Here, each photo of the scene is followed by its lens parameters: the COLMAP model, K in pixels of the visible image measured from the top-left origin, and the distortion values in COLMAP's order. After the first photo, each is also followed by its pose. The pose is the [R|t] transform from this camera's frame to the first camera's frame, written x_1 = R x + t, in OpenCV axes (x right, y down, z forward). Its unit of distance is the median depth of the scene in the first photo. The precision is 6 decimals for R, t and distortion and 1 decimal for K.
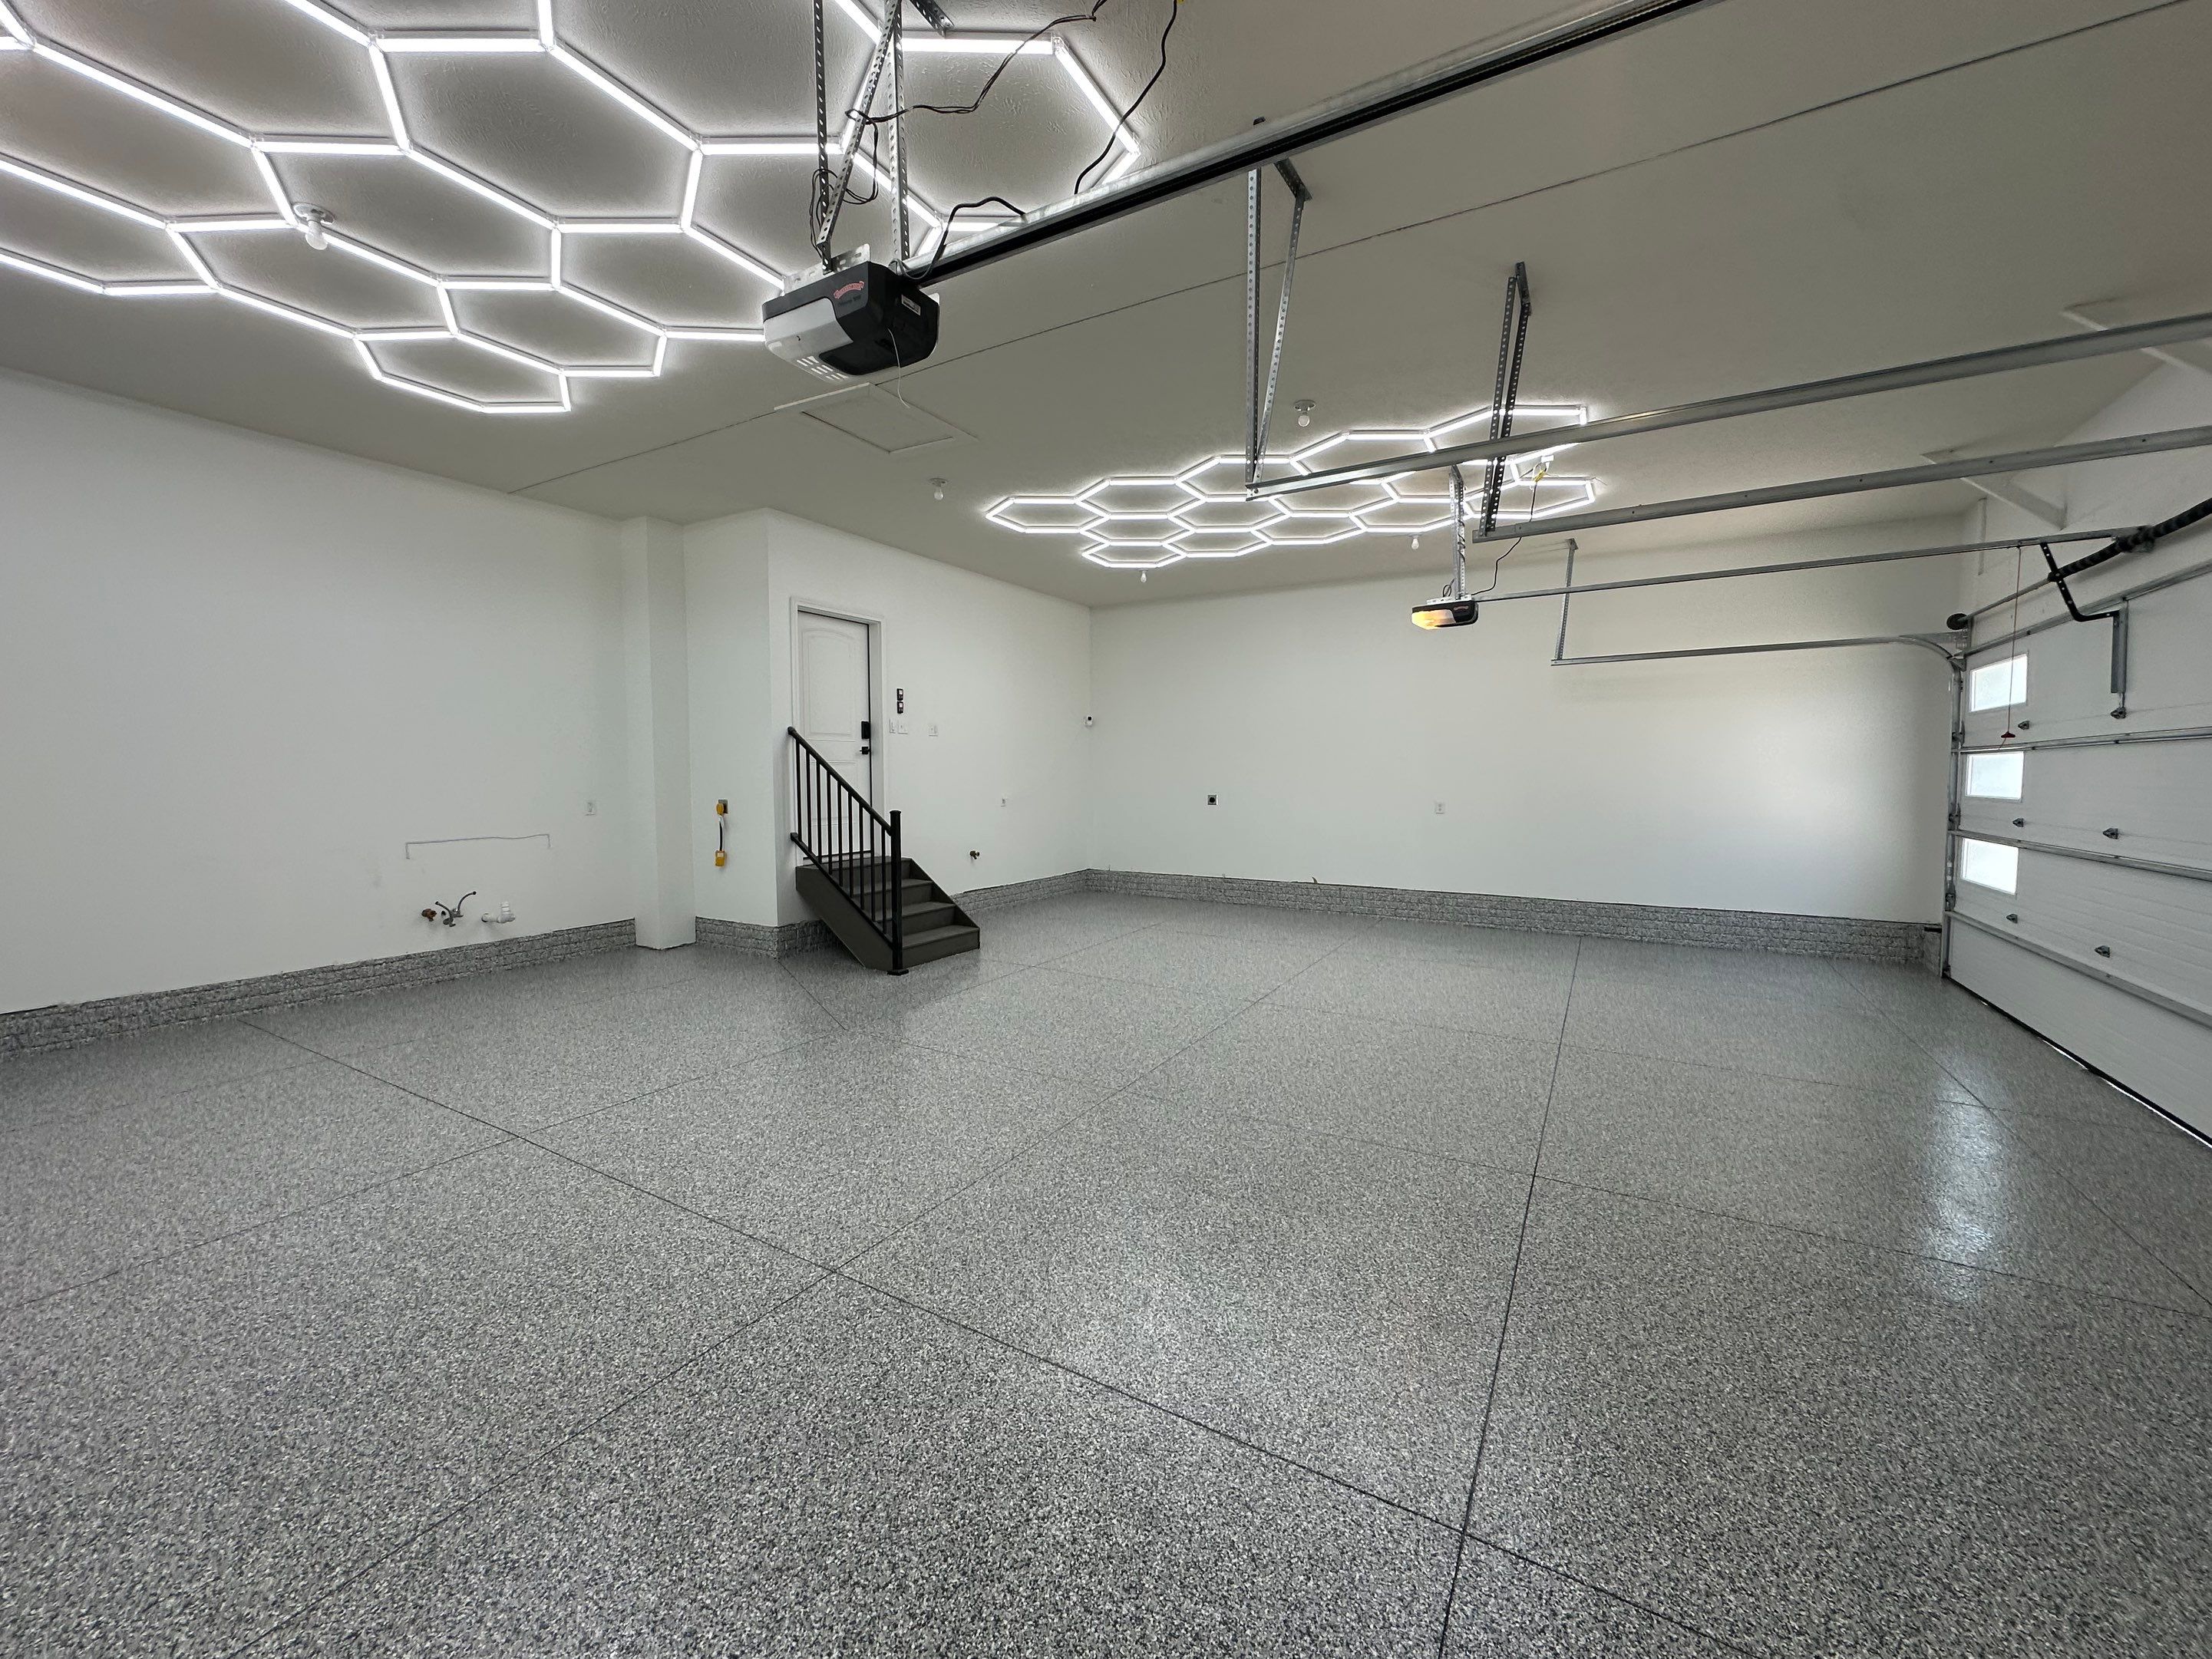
lens RADIAL K [[885.7, 0, 1102.8], [0, 885.7, 823.3], [0, 0, 1]] dist [-0.004568, 0.001027]
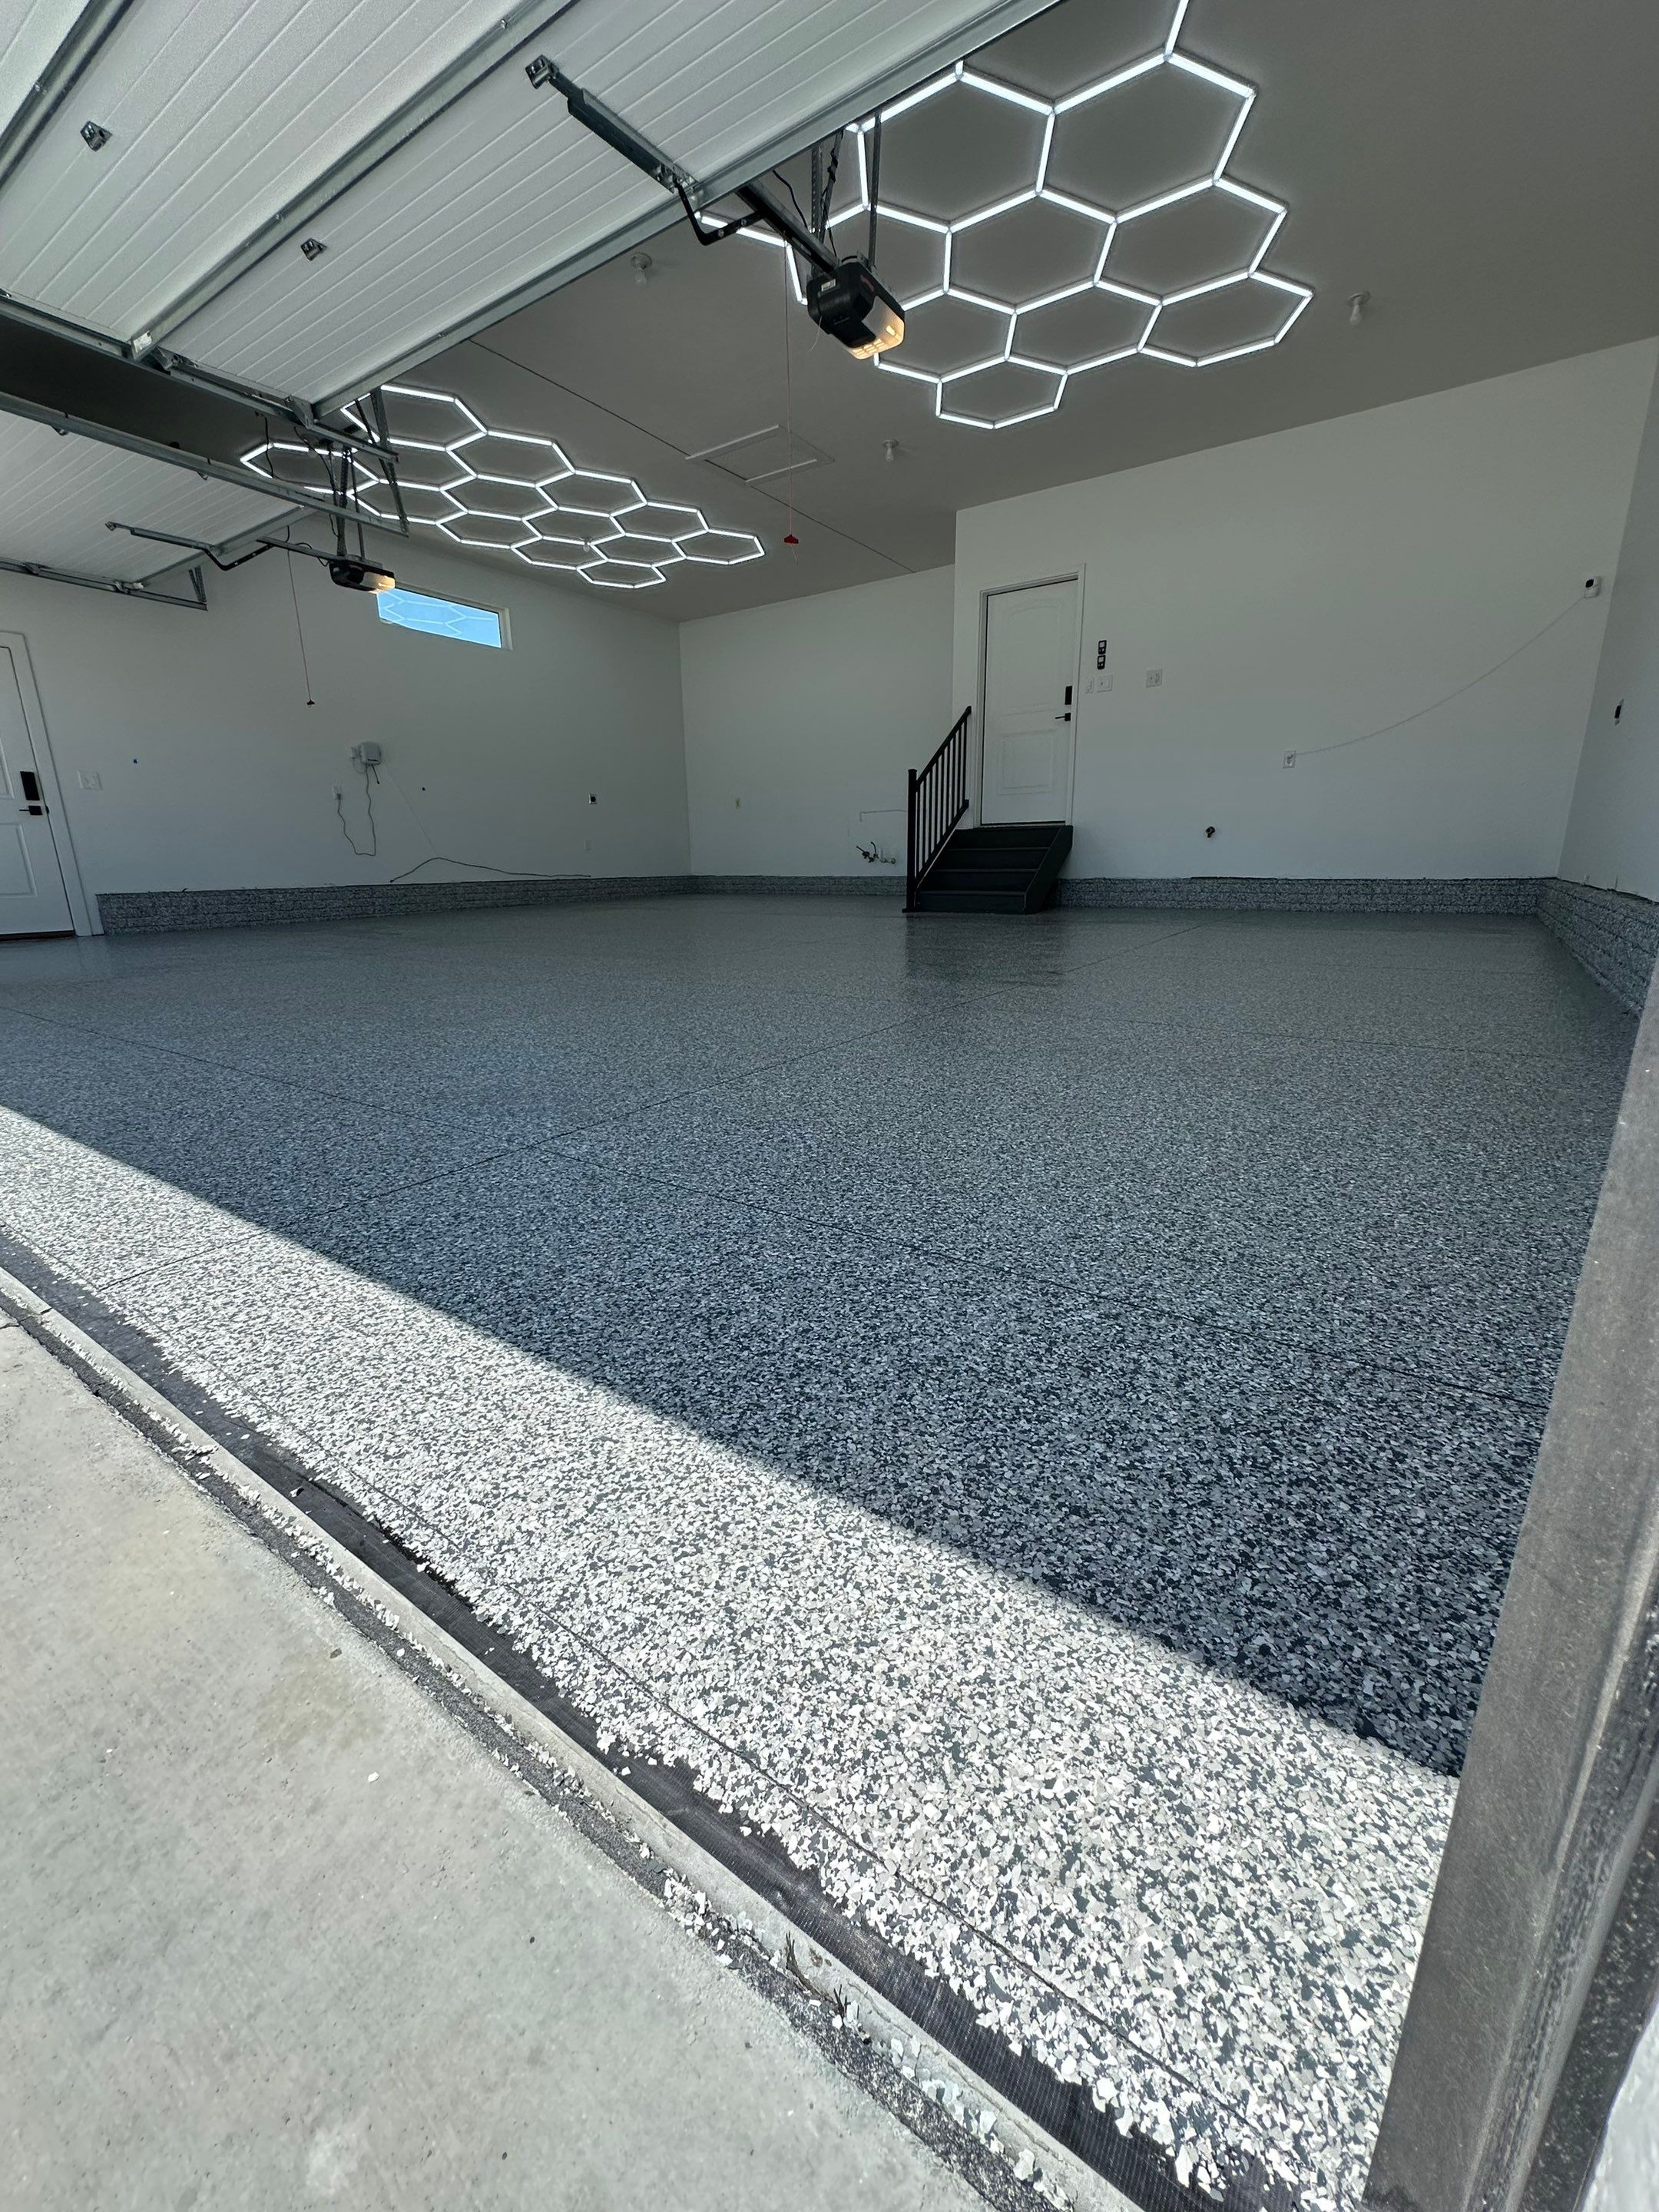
lens RADIAL K [[885.8, 0, 825.2], [0, 885.8, 1103.5], [0, 0, 1]] dist [-0.004568, 0.001027]
pose [[-0.084516, 0.262399, -0.961251, 1.841652], [-0.046795, 0.962593, 0.266879, 0.188978], [0.995323, 0.067537, -0.069075, 1.784799]]
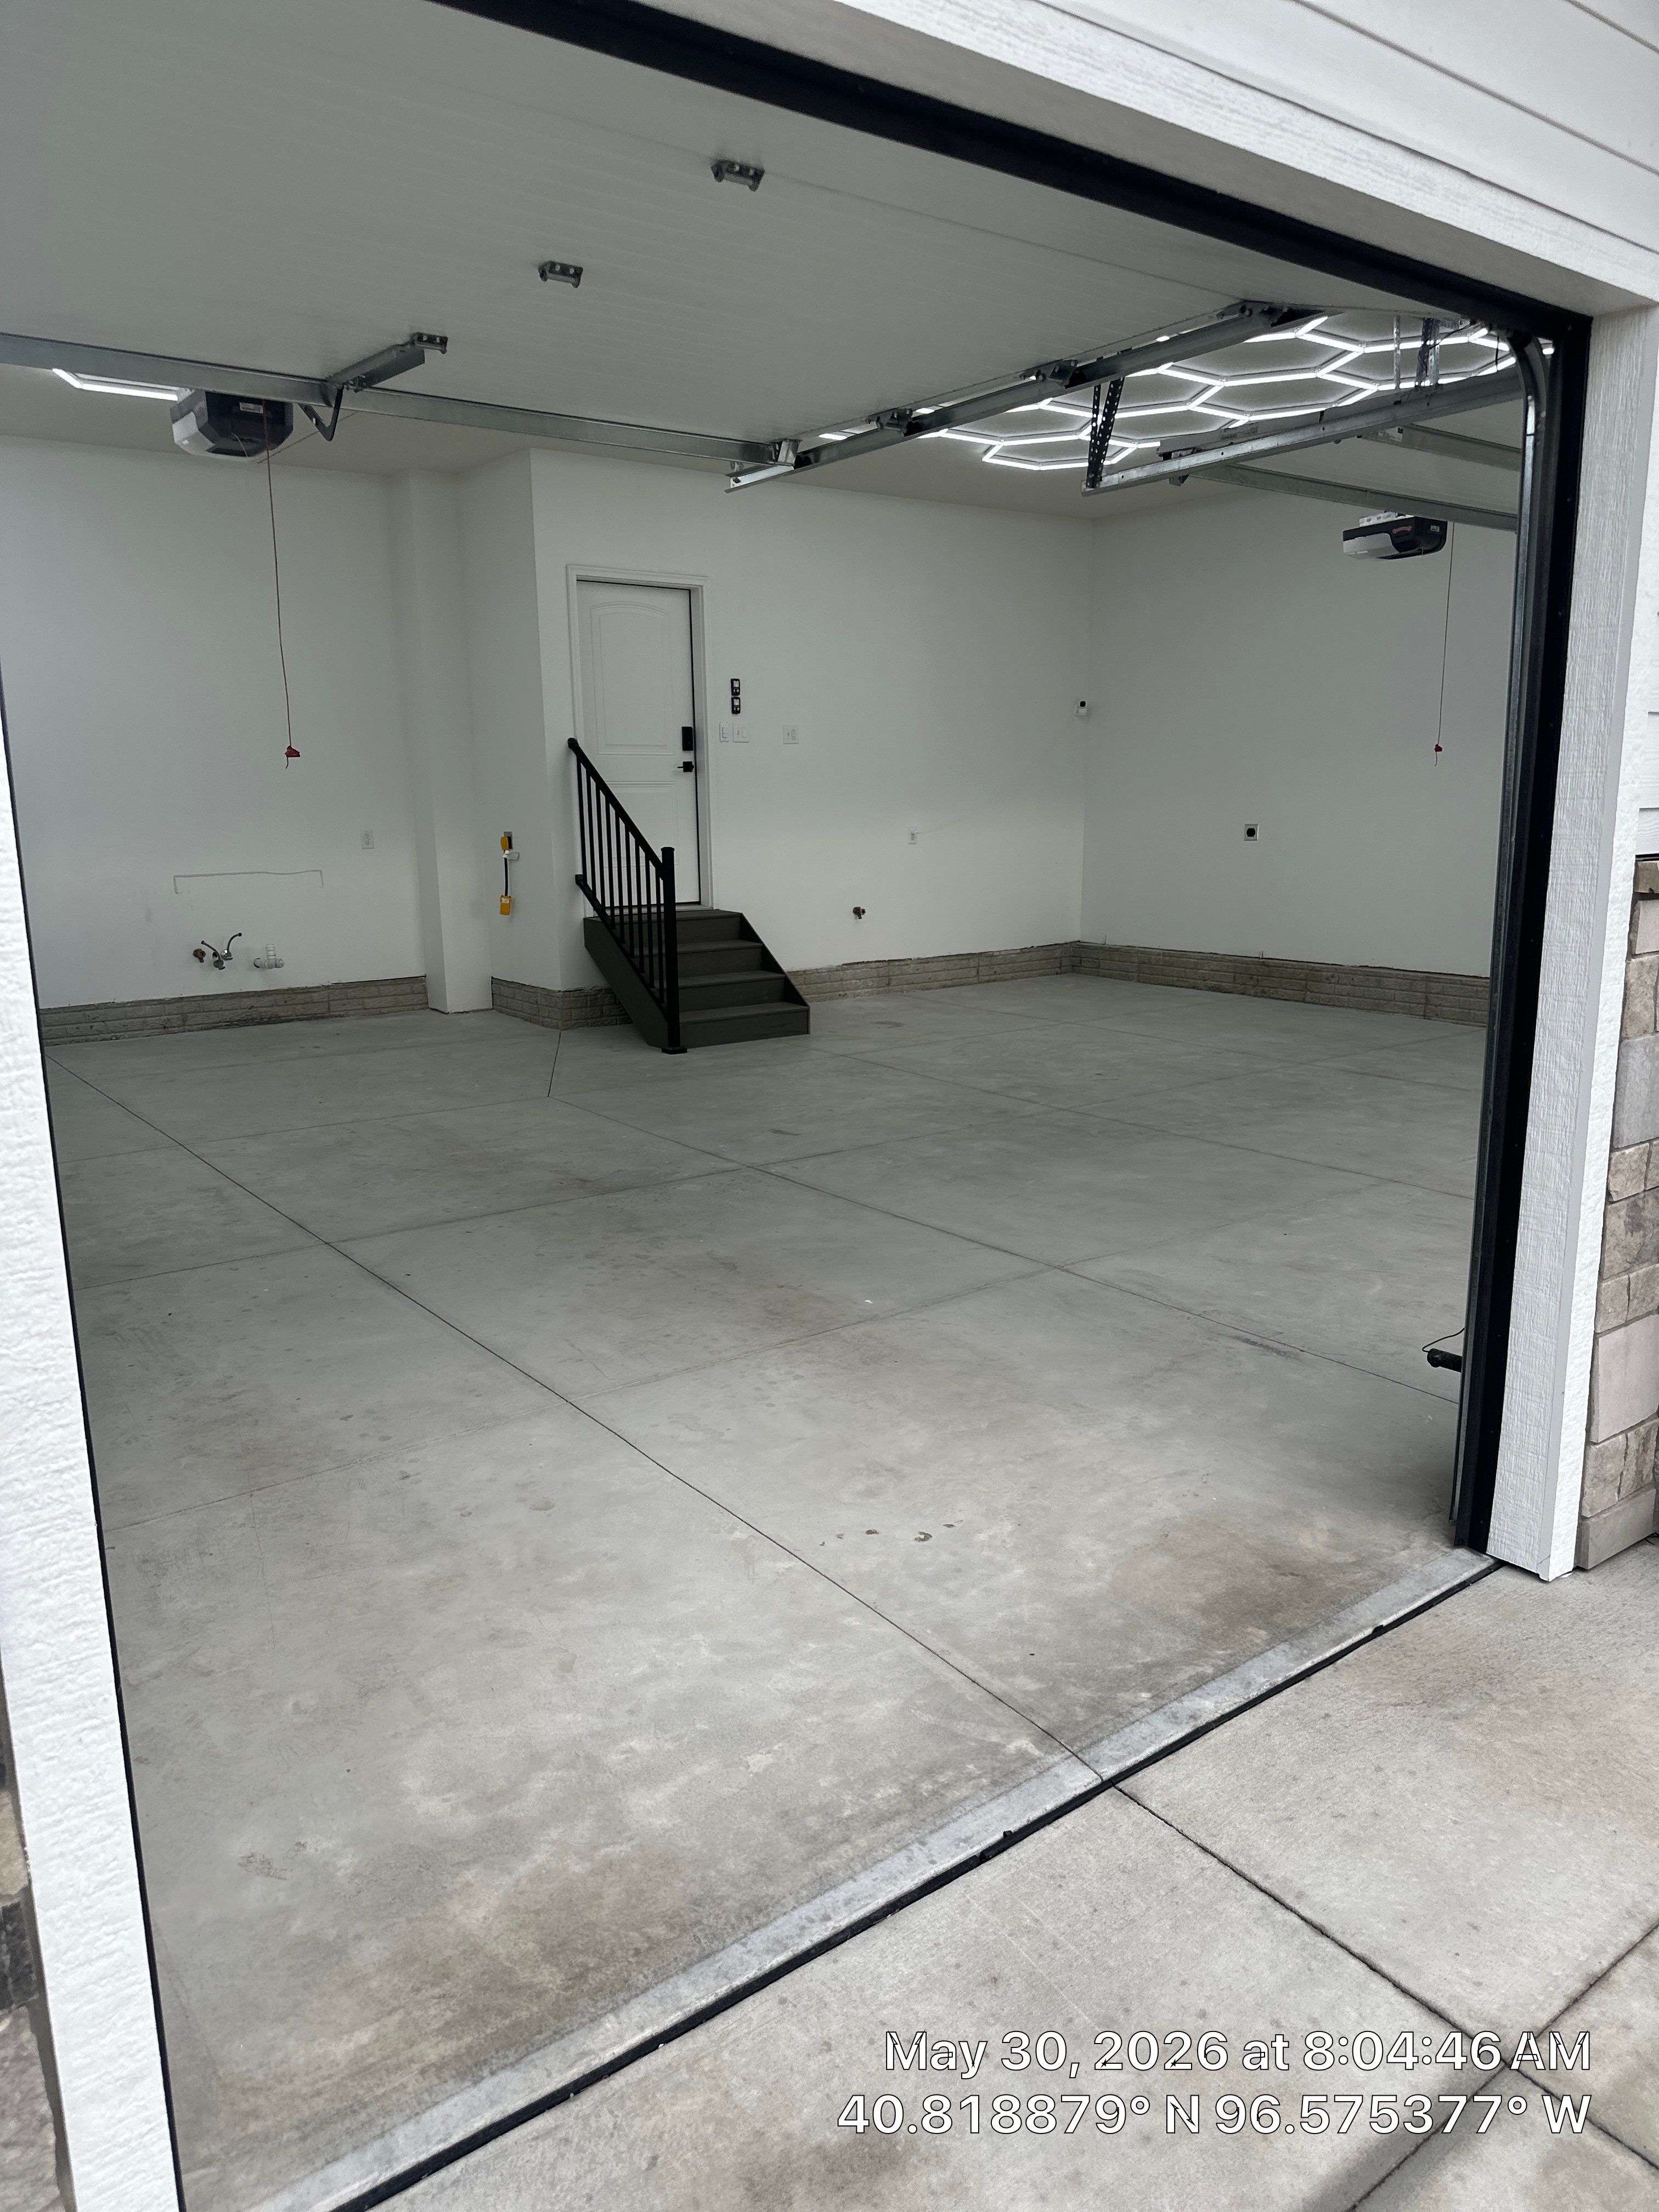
lens RADIAL K [[1558.3, 0, 842.5], [0, 1558.3, 1140.6], [0, 0, 1]] dist [0.036994, -0.035444]
pose [[0.922542, 0.076127, -0.378314, 0.827104], [-0.012145, 0.985591, 0.168710, 0.013438], [0.385707, -0.151048, 0.910173, -0.454044]]
